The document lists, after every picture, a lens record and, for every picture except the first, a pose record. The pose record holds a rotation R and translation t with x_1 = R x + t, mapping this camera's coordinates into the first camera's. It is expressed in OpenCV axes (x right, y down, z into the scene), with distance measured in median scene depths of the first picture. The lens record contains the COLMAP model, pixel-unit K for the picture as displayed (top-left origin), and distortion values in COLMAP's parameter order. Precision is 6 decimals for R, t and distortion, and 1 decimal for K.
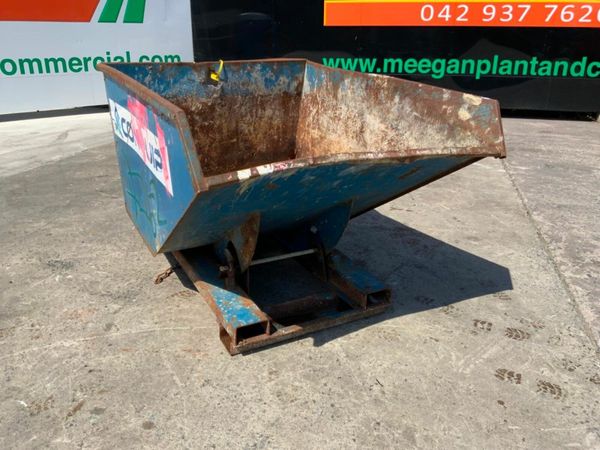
lens RADIAL K [[494.2, 0, 300.0], [0, 494.2, 225.0], [0, 0, 1]] dist [0.105026, -0.210876]
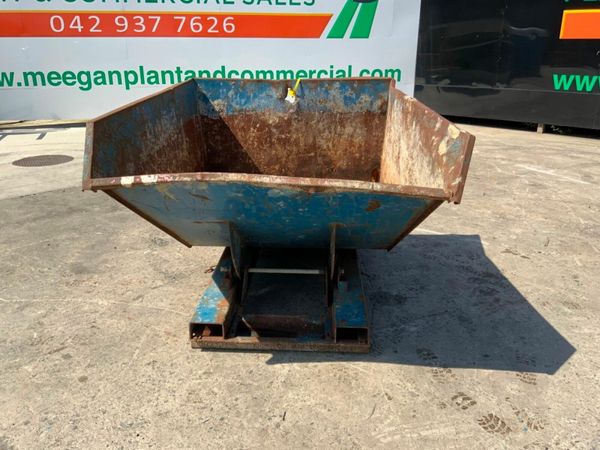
lens RADIAL K [[496.7, 0, 300.0], [0, 496.7, 225.0], [0, 0, 1]] dist [0.106766, -0.212254]
pose [[0.862631, 0.163253, -0.478765, 0.406593], [-0.174034, 0.984491, 0.022129, -0.049822], [0.474953, 0.064232, 0.877664, 0.099680]]
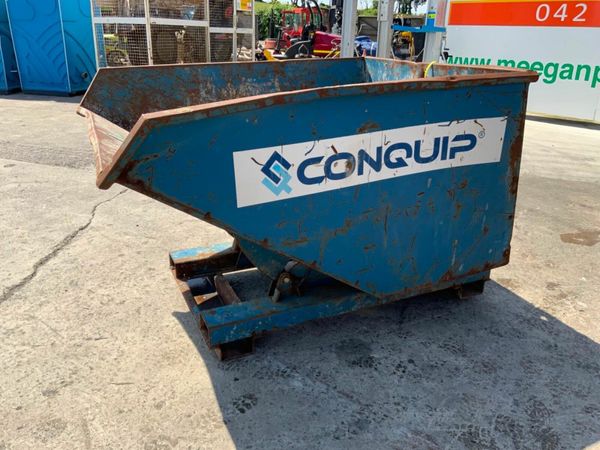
lens RADIAL K [[498.5, 0, 300.0], [0, 498.5, 225.0], [0, 0, 1]] dist [0.054812, -0.099289]
pose [[-0.054837, 0.347668, -0.936013, 0.747320], [-0.377067, 0.860801, 0.341823, -0.304760], [0.924561, 0.371684, 0.083890, 0.844062]]
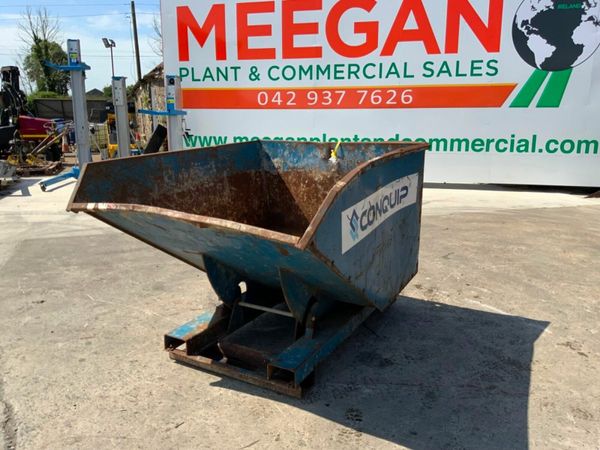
lens RADIAL K [[494.2, 0, 300.0], [0, 494.2, 225.0], [0, 0, 1]] dist [0.105026, -0.210876]
pose [[0.543736, 0.169851, -0.821889, 0.775447], [-0.294465, 0.955659, 0.002687, -0.123898], [0.785902, 0.240556, 0.569641, 0.334147]]
